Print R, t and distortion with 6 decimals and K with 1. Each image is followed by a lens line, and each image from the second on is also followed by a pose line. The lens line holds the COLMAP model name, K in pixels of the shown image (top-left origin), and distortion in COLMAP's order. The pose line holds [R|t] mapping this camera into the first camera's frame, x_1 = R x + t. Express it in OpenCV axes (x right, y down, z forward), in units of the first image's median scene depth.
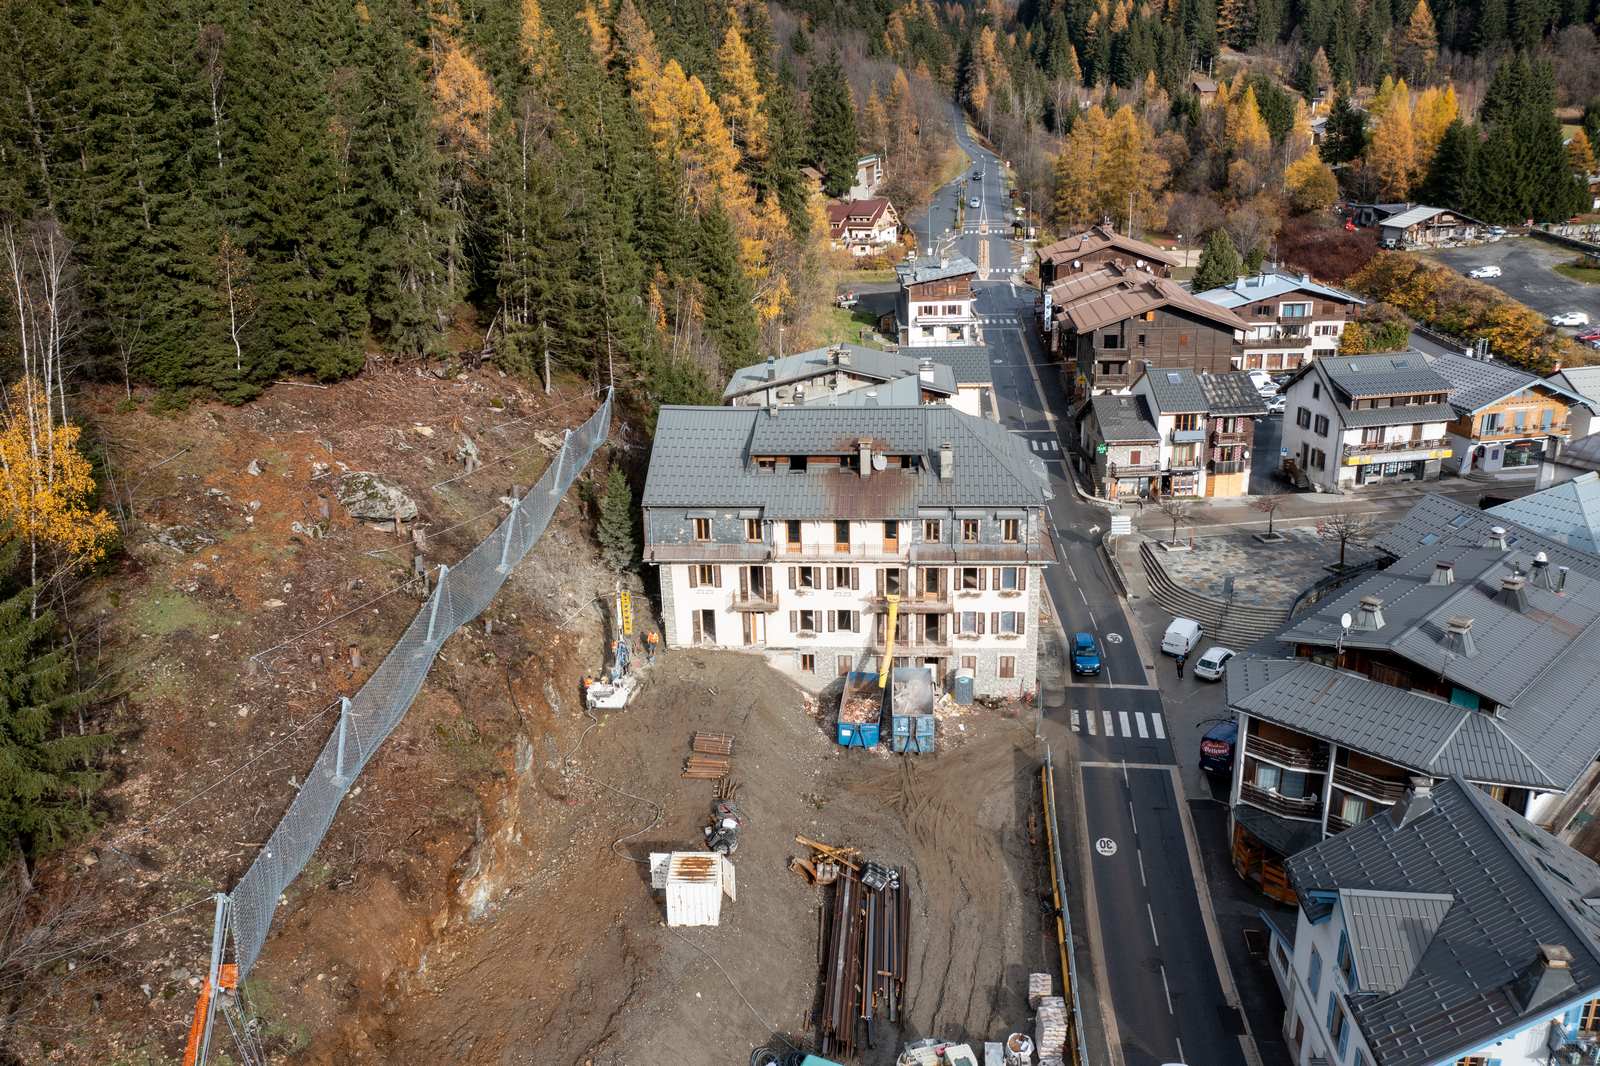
lens RADIAL K [[1251.7, 0, 800.0], [0, 1251.7, 533.0], [0, 0, 1]] dist [-0.019028, 0.004802]
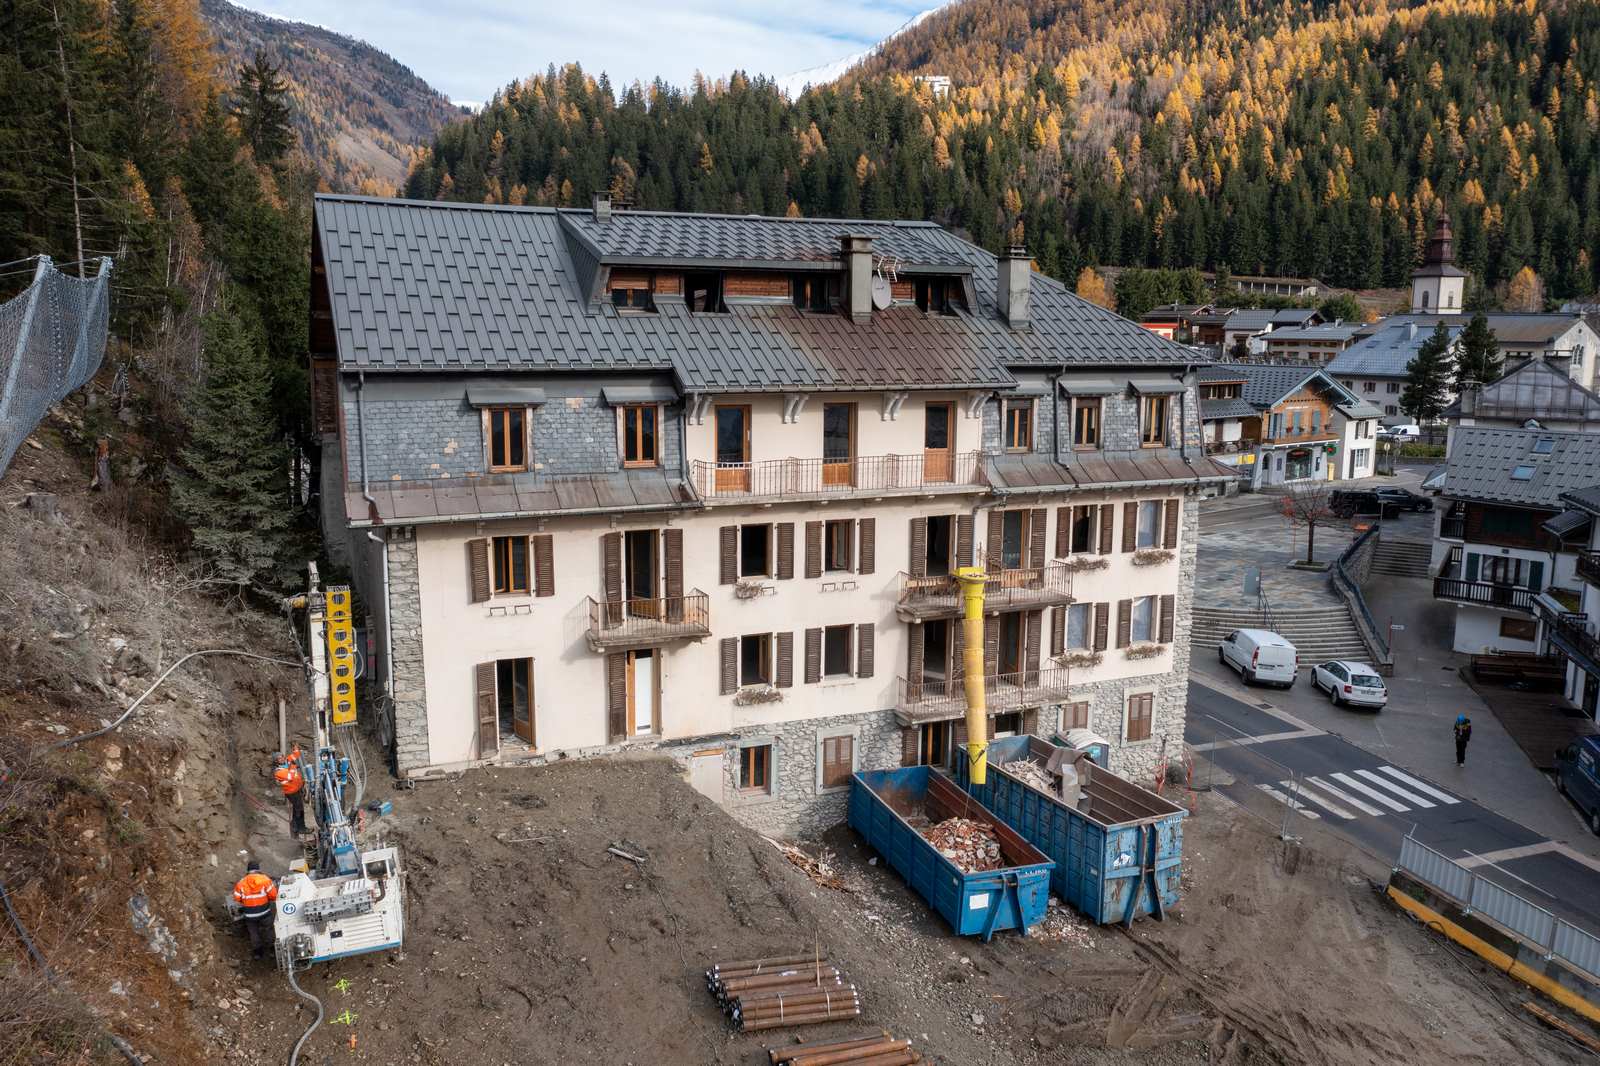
lens RADIAL K [[1251.7, 0, 800.0], [0, 1251.7, 533.0], [0, 0, 1]] dist [-0.019028, 0.004802]
pose [[0.878930, -0.042493, 0.475054, -0.179139], [0.124839, 0.981796, -0.143152, 0.089849], [-0.460323, 0.185126, 0.868234, 0.624948]]
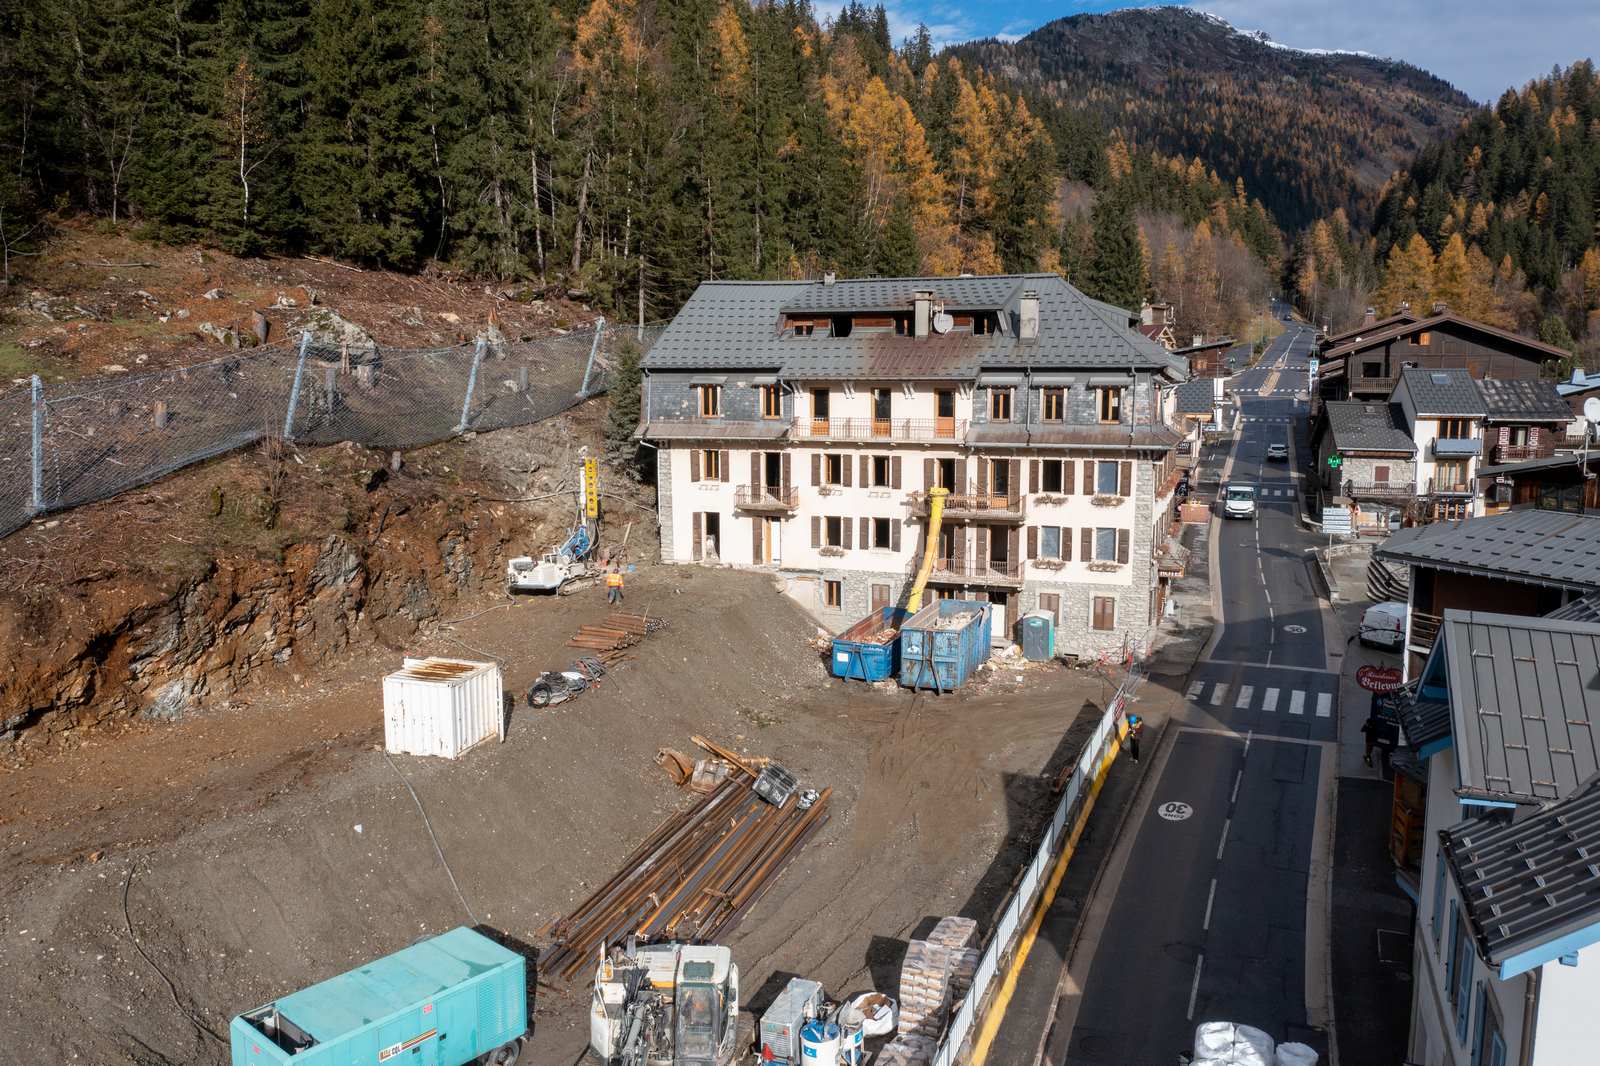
lens RADIAL K [[1253.7, 0, 800.0], [0, 1253.7, 533.0], [0, 0, 1]] dist [-0.026041, 0.006849]
pose [[0.963296, 0.062071, -0.261167, 0.181875], [-0.109519, 0.979122, -0.171249, 0.201192], [0.245084, 0.193567, 0.949982, 0.287570]]
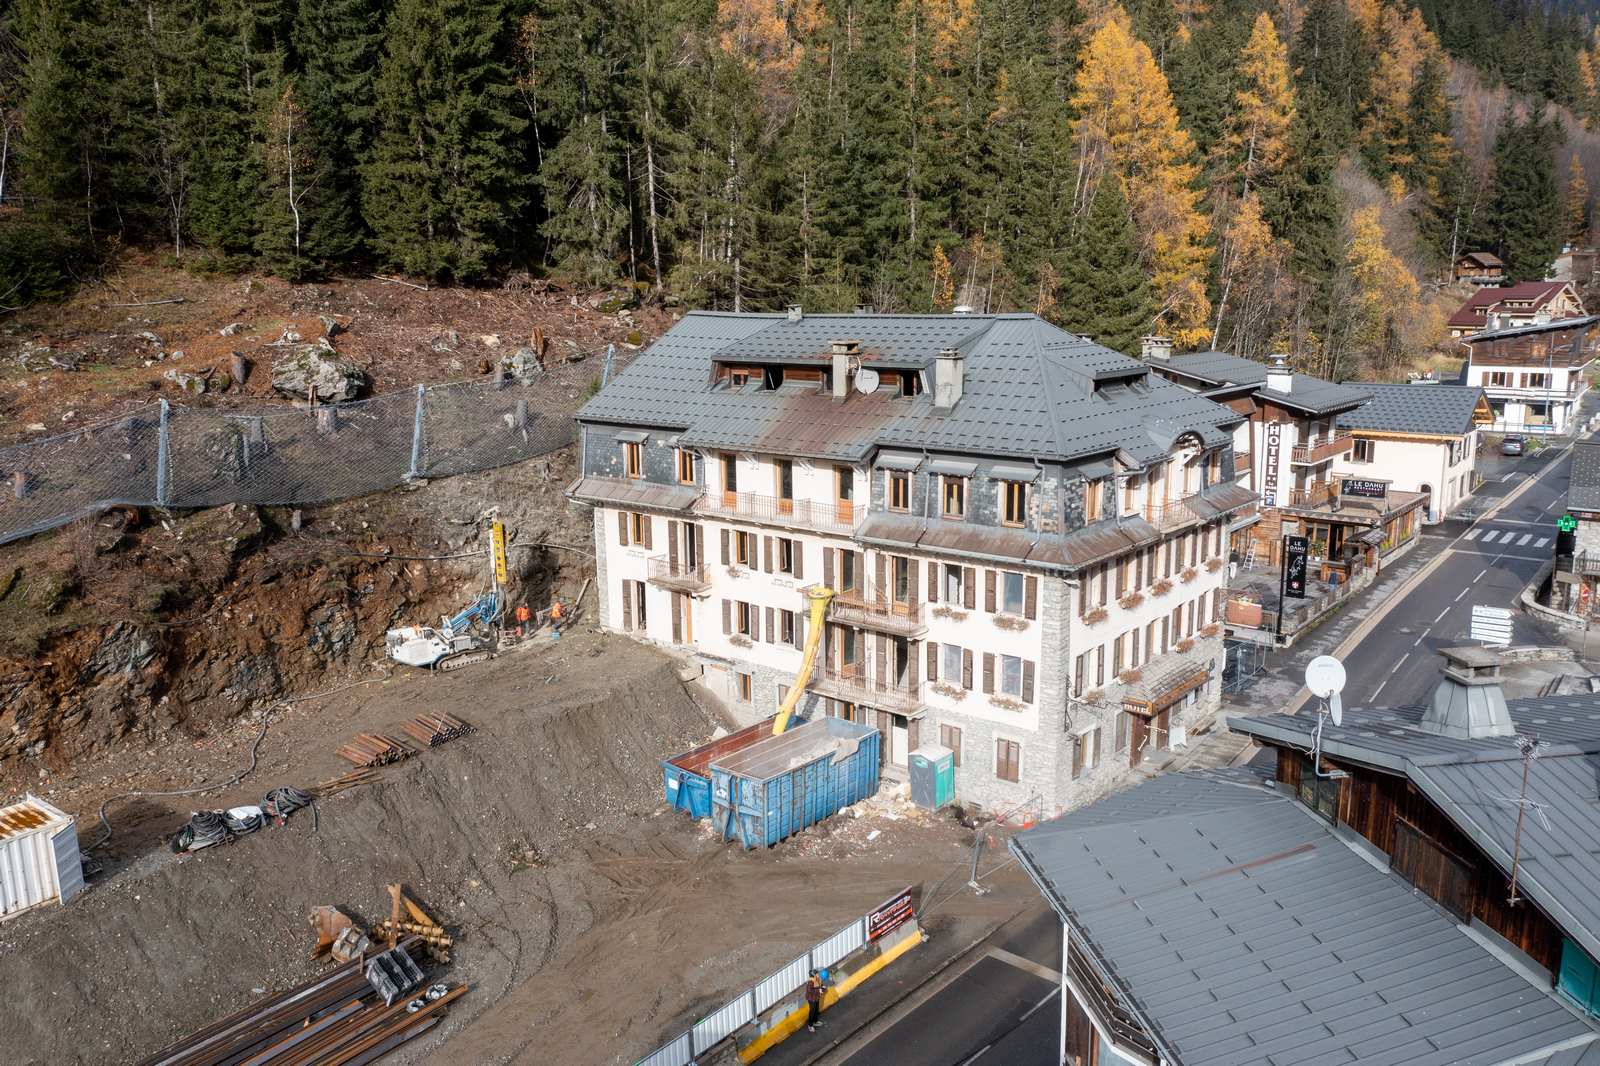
lens RADIAL K [[1253.7, 0, 800.0], [0, 1253.7, 533.0], [0, 0, 1]] dist [-0.026041, 0.006849]
pose [[0.817694, 0.128735, -0.561074, 0.388384], [-0.198743, 0.977875, -0.065276, 0.063199], [0.540257, 0.164885, 0.825188, 0.475924]]
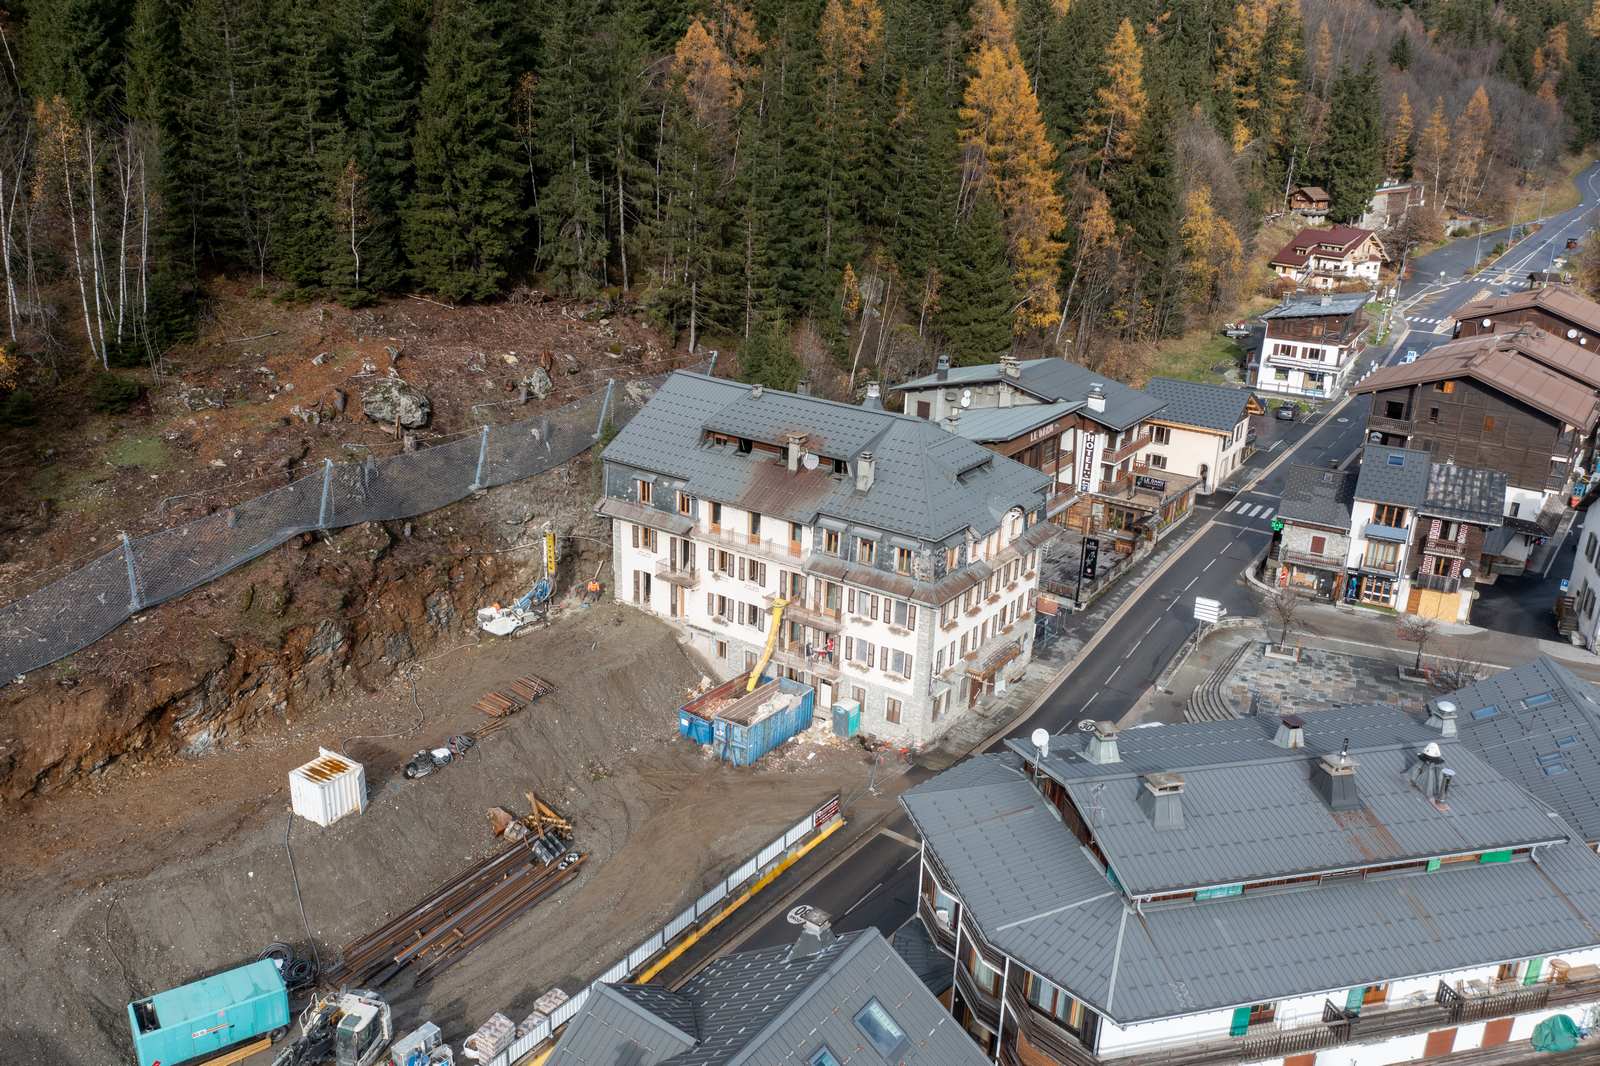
lens RADIAL K [[1251.7, 0, 800.0], [0, 1251.7, 533.0], [0, 0, 1]] dist [-0.019028, 0.004802]
pose [[0.864086, 0.219992, -0.452723, 0.488206], [-0.220495, 0.973977, 0.052438, -0.050558], [0.452478, 0.054512, 0.890108, 0.157239]]
